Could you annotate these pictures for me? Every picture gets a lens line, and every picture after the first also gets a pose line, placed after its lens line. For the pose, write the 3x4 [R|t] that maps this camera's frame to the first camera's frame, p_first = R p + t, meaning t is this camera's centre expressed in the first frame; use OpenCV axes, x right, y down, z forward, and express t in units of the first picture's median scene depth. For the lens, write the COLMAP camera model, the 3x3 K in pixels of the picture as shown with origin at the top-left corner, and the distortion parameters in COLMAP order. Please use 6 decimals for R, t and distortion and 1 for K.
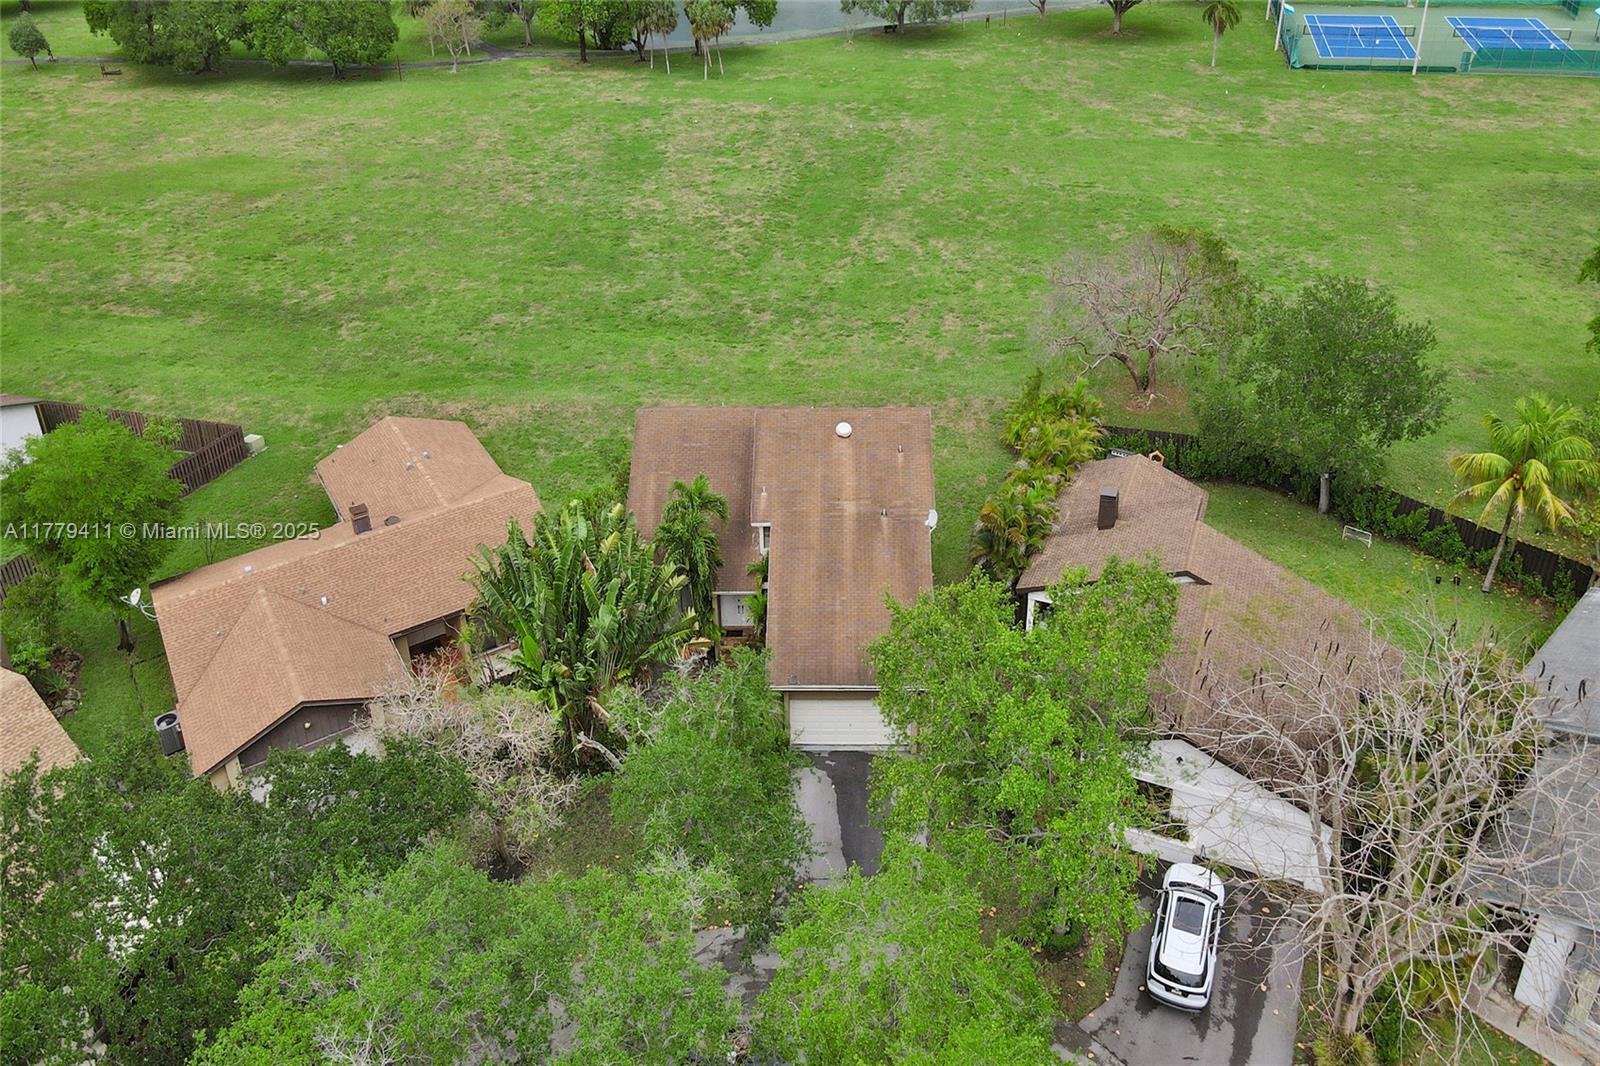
lens RADIAL K [[1122.4, 0, 835.9], [0, 1122.4, 488.8], [0, 0, 1]] dist [0.011584, 0.012733]
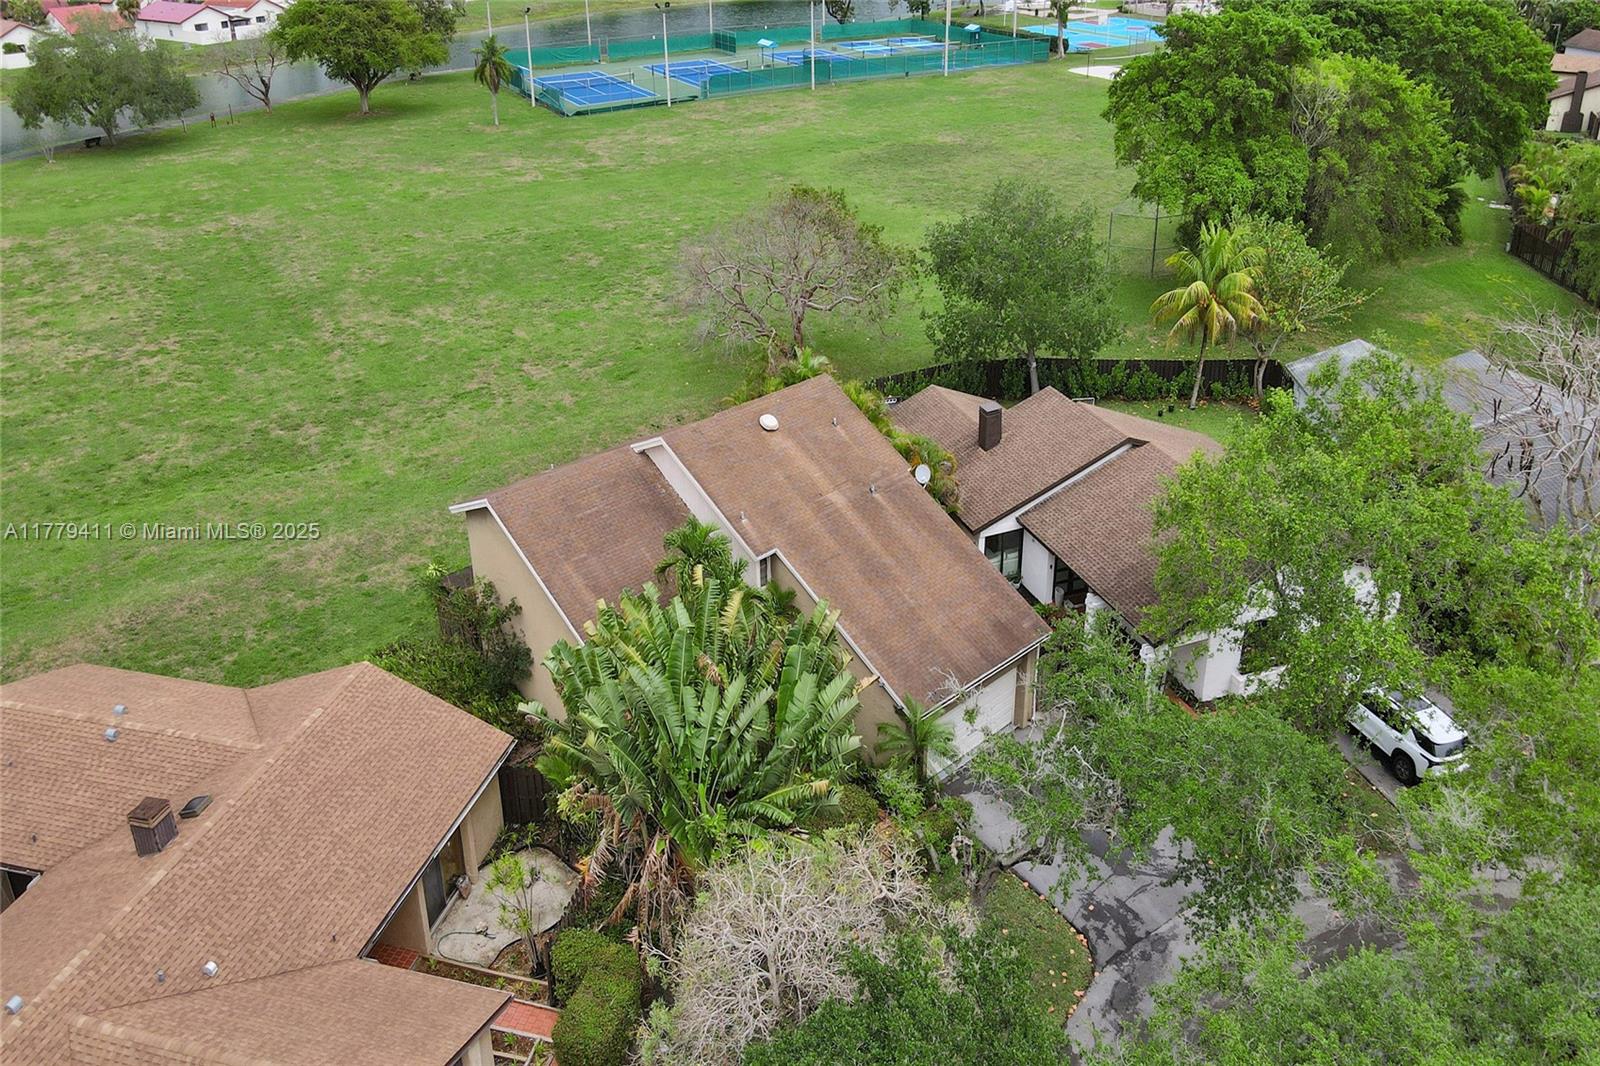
lens RADIAL K [[1122.4, 0, 806.4], [0, 1122.4, 540.0], [0, 0, 1]] dist [0.011584, 0.012733]
pose [[0.748910, -0.348127, 0.563863, -0.274487], [0.379526, 0.922847, 0.065685, -0.007997], [-0.543226, 0.164809, 0.823252, 0.210100]]
